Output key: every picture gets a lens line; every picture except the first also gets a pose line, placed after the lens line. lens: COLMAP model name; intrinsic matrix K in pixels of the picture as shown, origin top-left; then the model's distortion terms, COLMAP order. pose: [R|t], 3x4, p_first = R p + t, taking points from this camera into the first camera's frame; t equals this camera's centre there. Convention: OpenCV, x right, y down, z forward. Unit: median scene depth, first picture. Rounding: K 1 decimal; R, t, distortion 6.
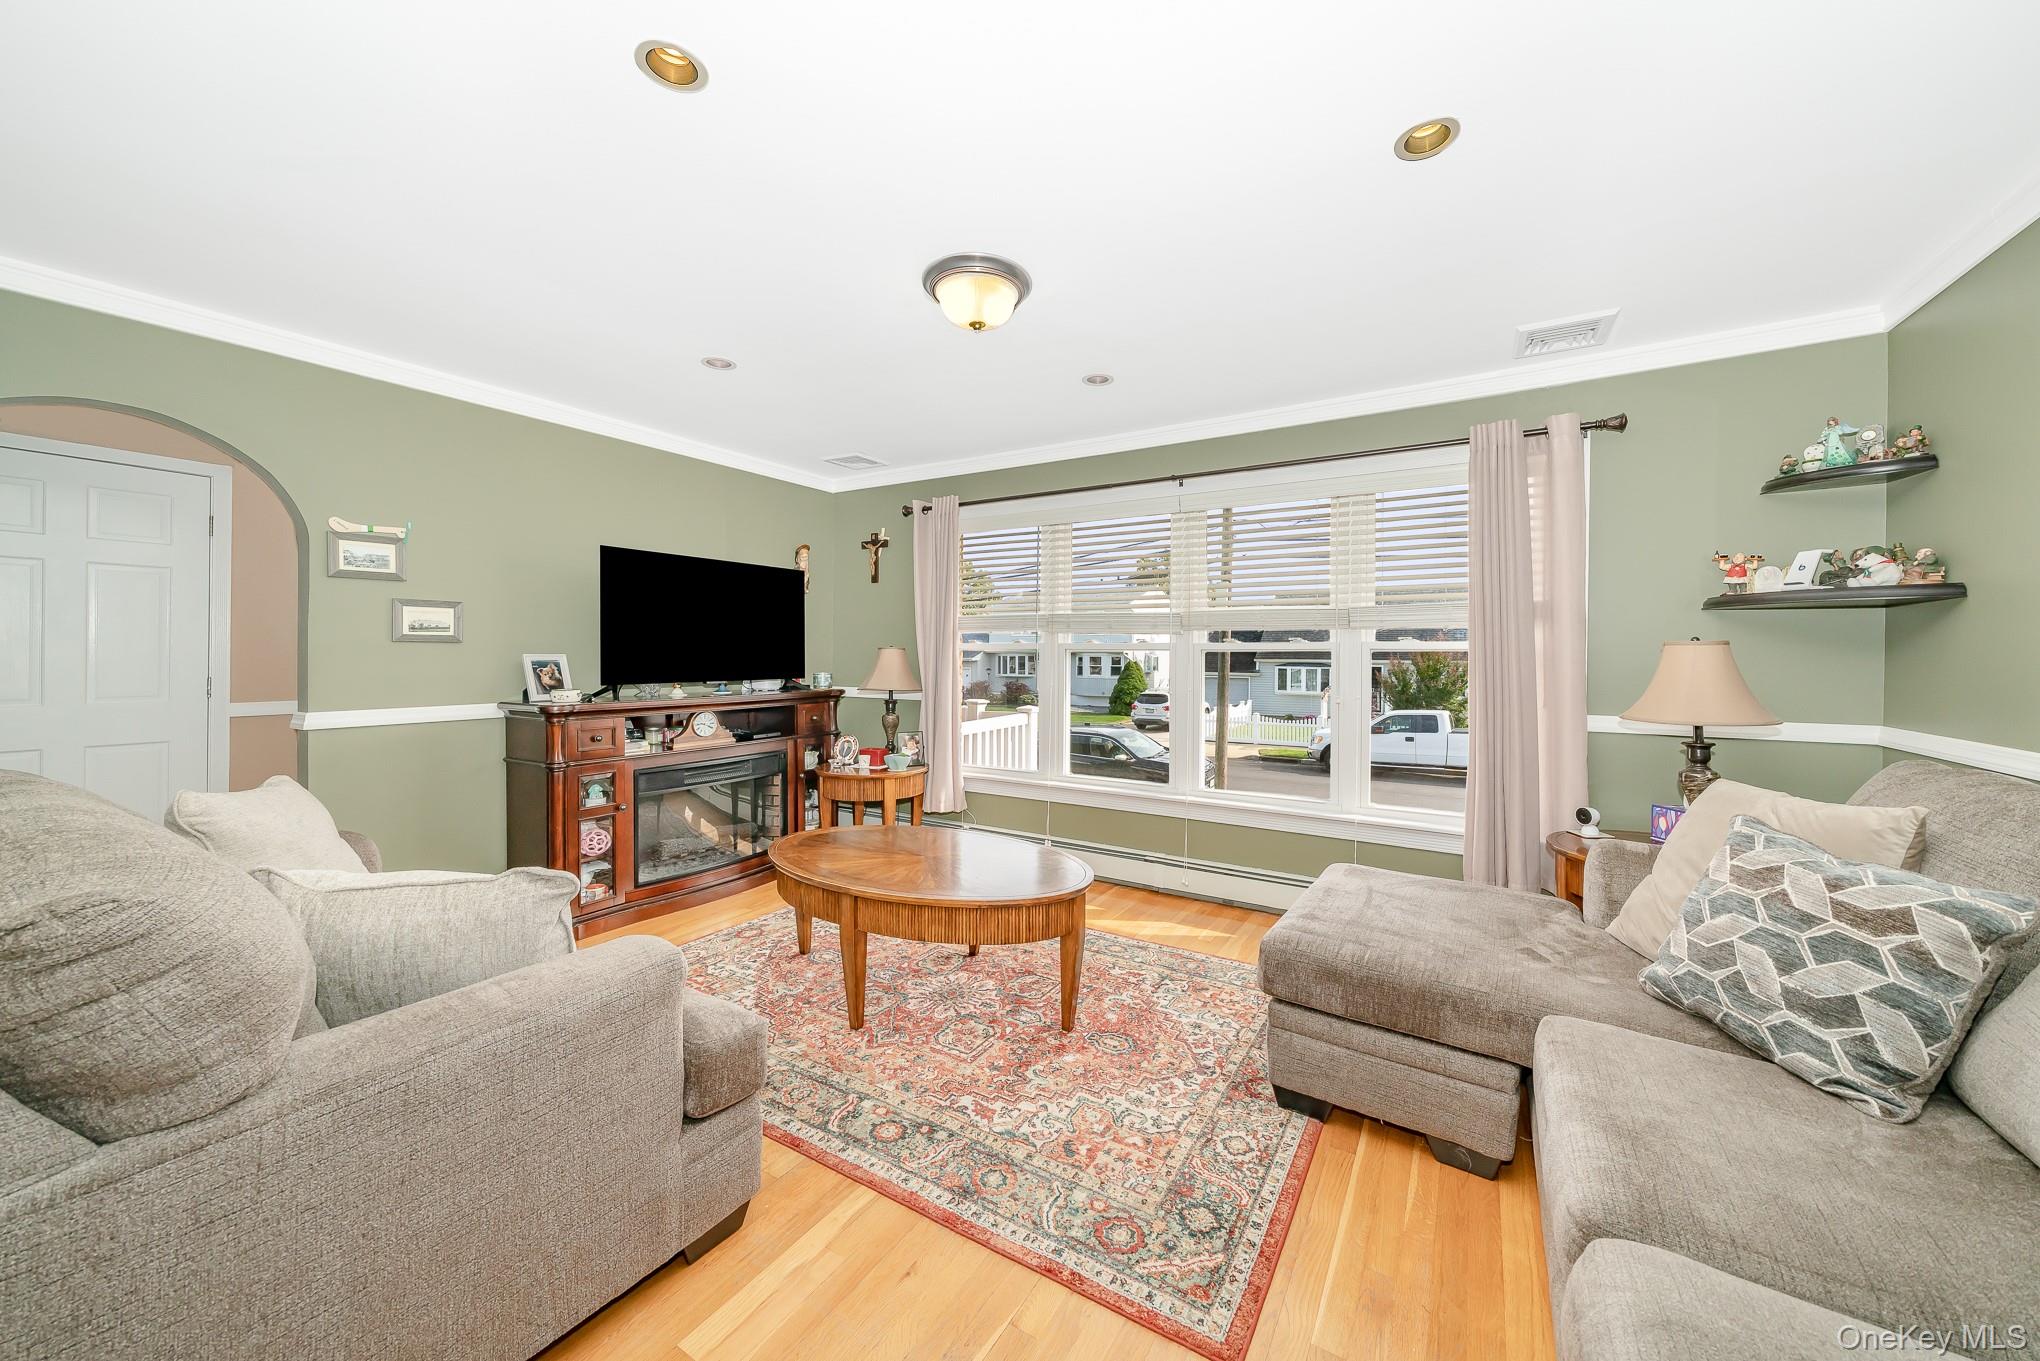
lens RADIAL K [[732.9, 0, 1015.9], [0, 732.9, 671.8], [0, 0, 1]] dist [-0.001145, 0.000148]
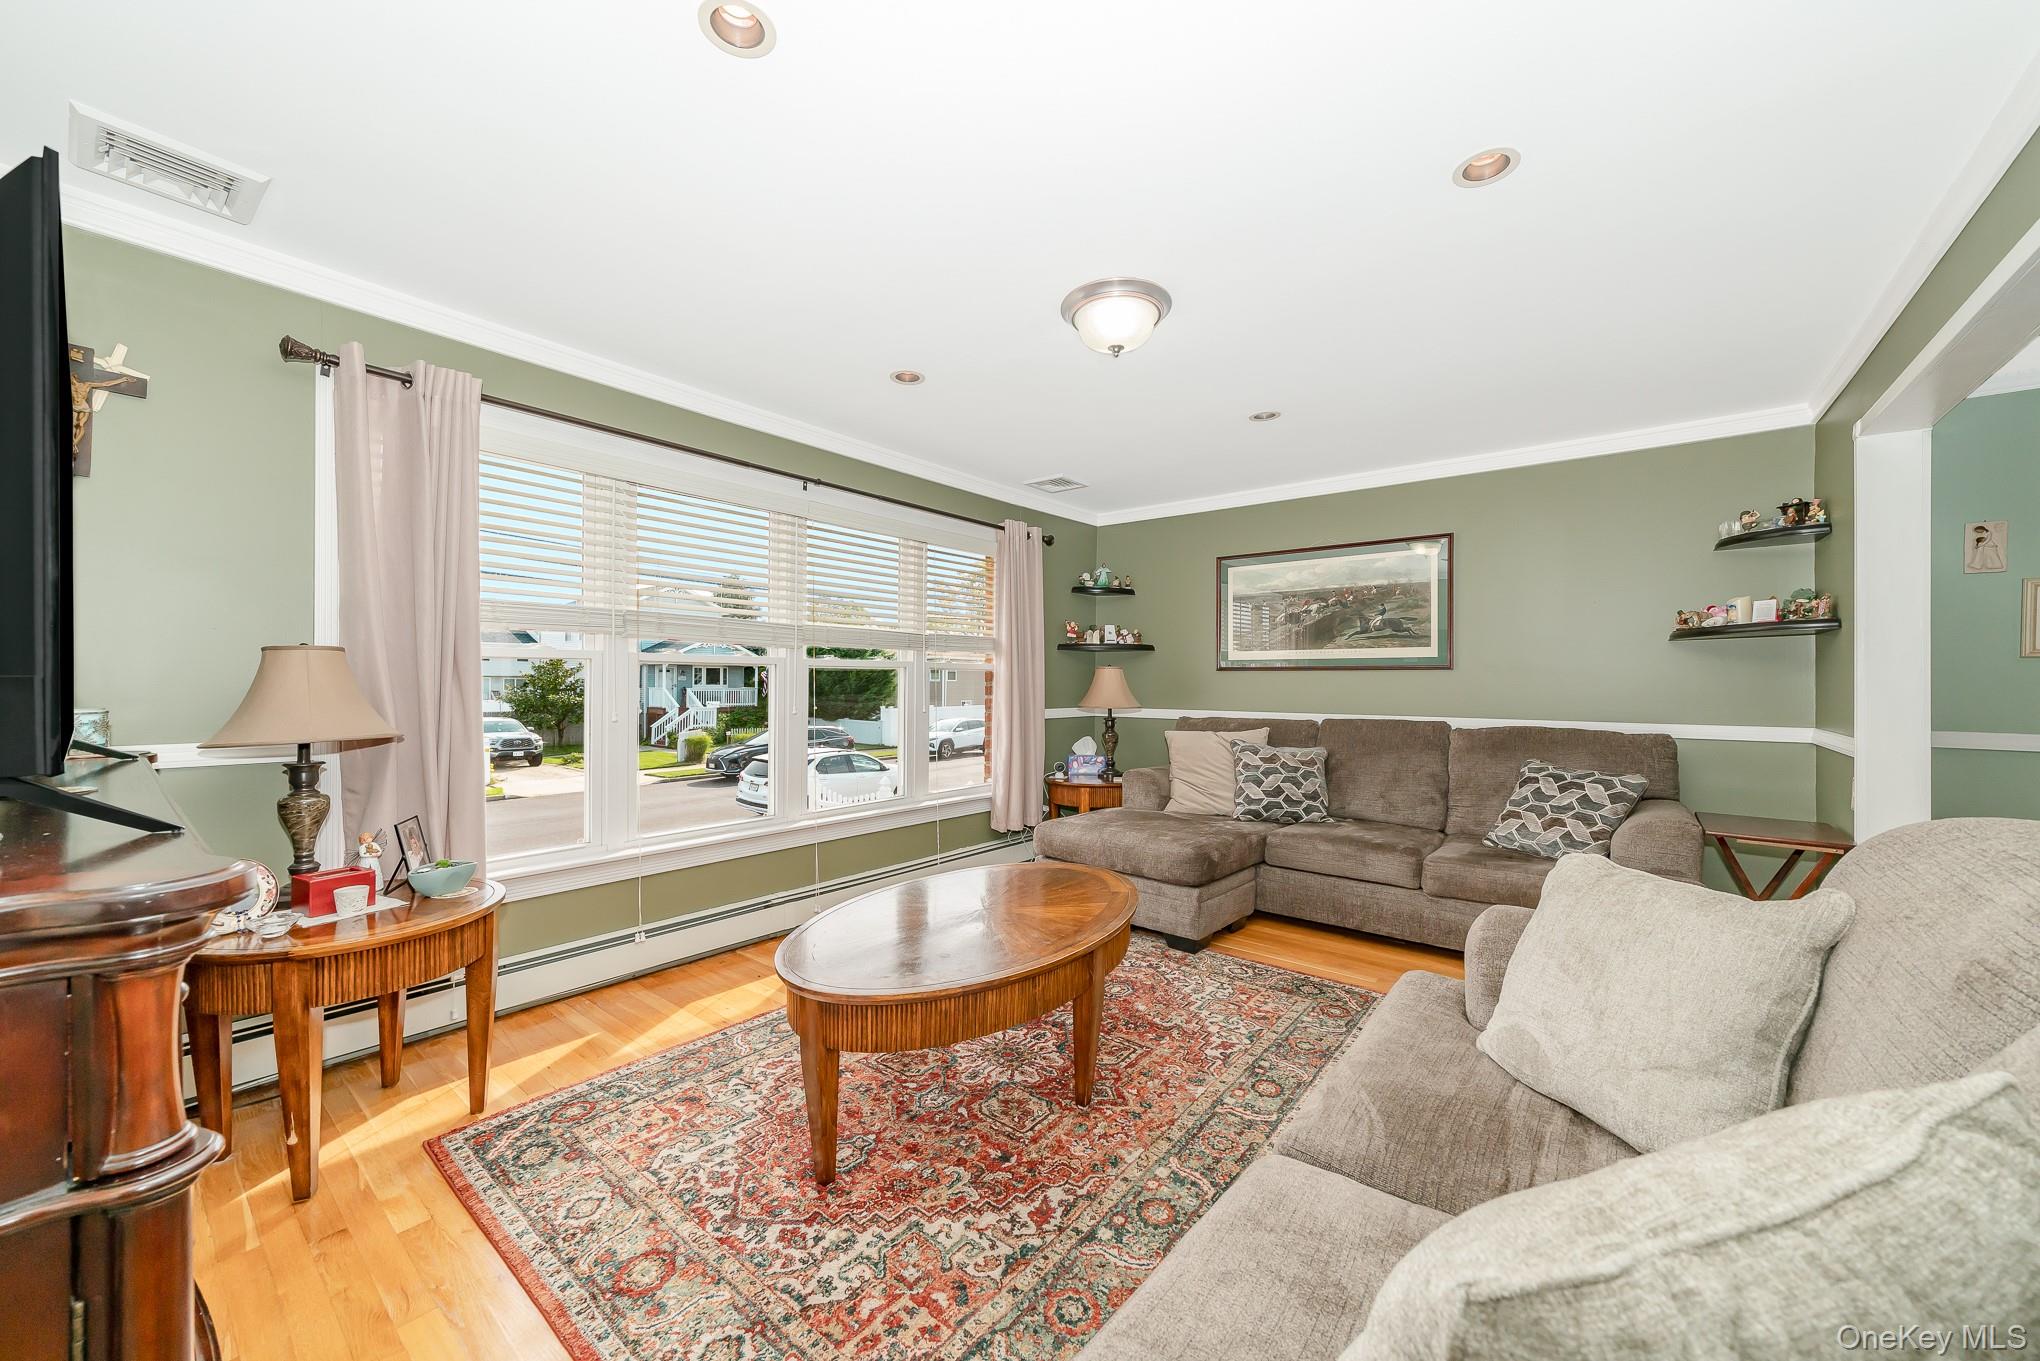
lens RADIAL K [[732.9, 0, 1027.3], [0, 732.9, 680.5], [0, 0, 1]] dist [-0.001145, 0.000148]
pose [[0.121794, 0.005792, 0.992538, -1.075575], [0.012356, 0.999897, -0.007352, 0.003975], [-0.992478, 0.013159, 0.121710, 0.980723]]
